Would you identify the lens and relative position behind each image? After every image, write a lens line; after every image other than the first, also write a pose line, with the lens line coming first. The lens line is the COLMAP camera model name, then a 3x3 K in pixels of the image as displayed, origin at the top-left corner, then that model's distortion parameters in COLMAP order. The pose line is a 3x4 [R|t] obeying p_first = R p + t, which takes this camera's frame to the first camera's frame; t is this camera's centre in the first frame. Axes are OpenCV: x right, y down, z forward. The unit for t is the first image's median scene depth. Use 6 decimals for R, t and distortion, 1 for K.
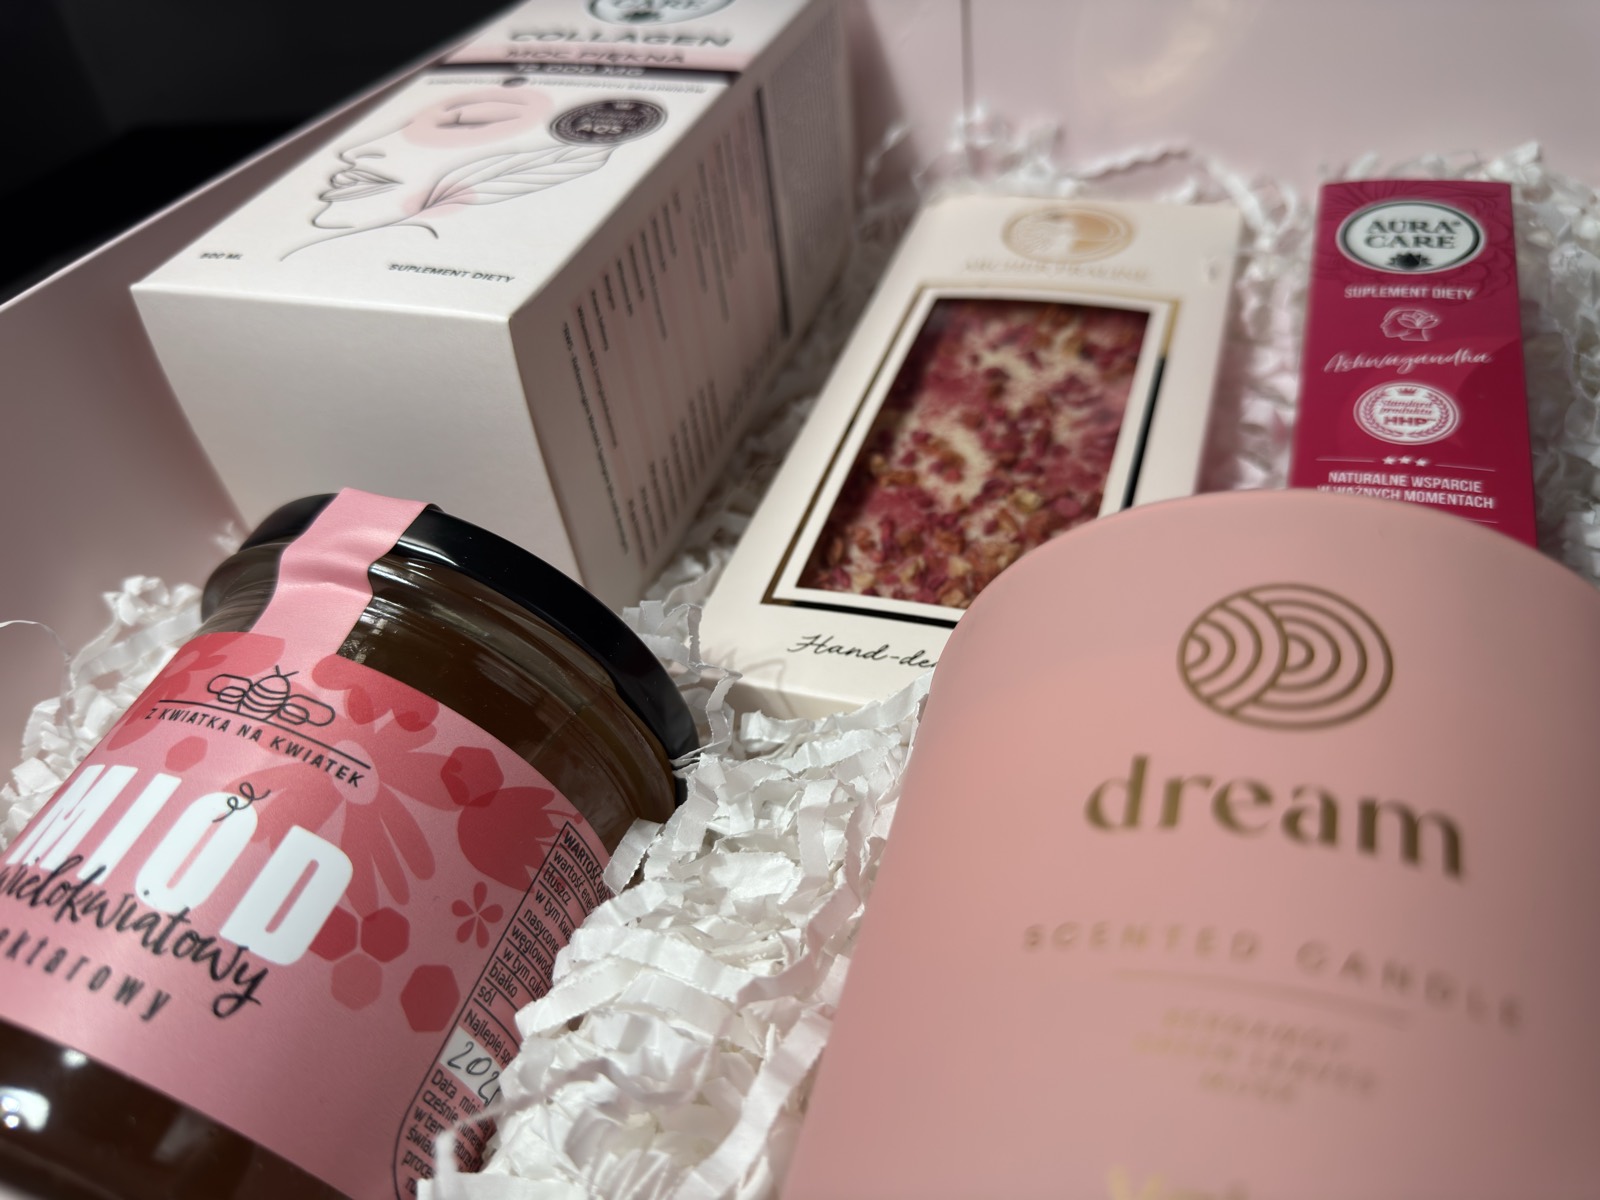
lens RADIAL K [[1228.8, 0, 800.4], [0, 1228.8, 598.2], [0, 0, 1]] dist [-0.082190, 0.045301]
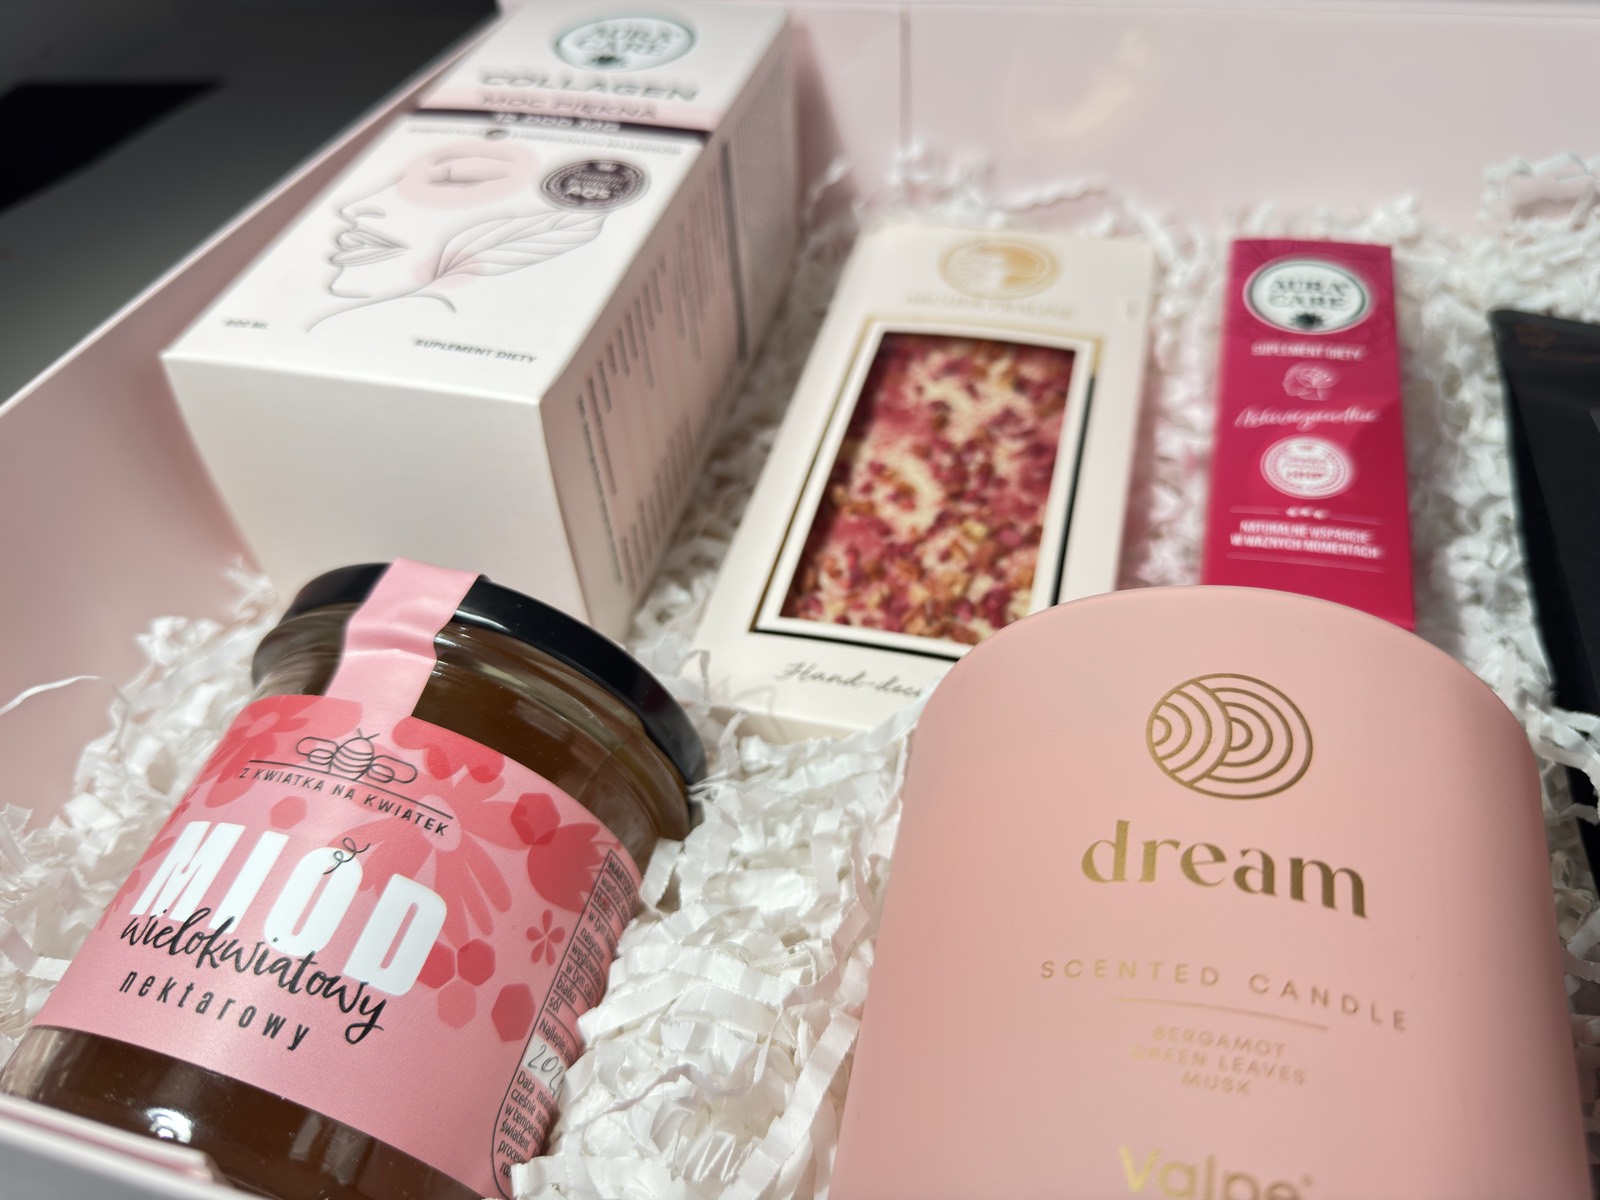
lens RADIAL K [[1208.6, 0, 802.1], [0, 1208.6, 601.1], [0, 0, 1]] dist [-0.057676, -0.003201]
pose [[0.995926, -0.014366, 0.089019, -0.092579], [0.009617, 0.998519, 0.053551, -0.096487], [-0.089656, -0.052477, 0.994589, -0.121277]]
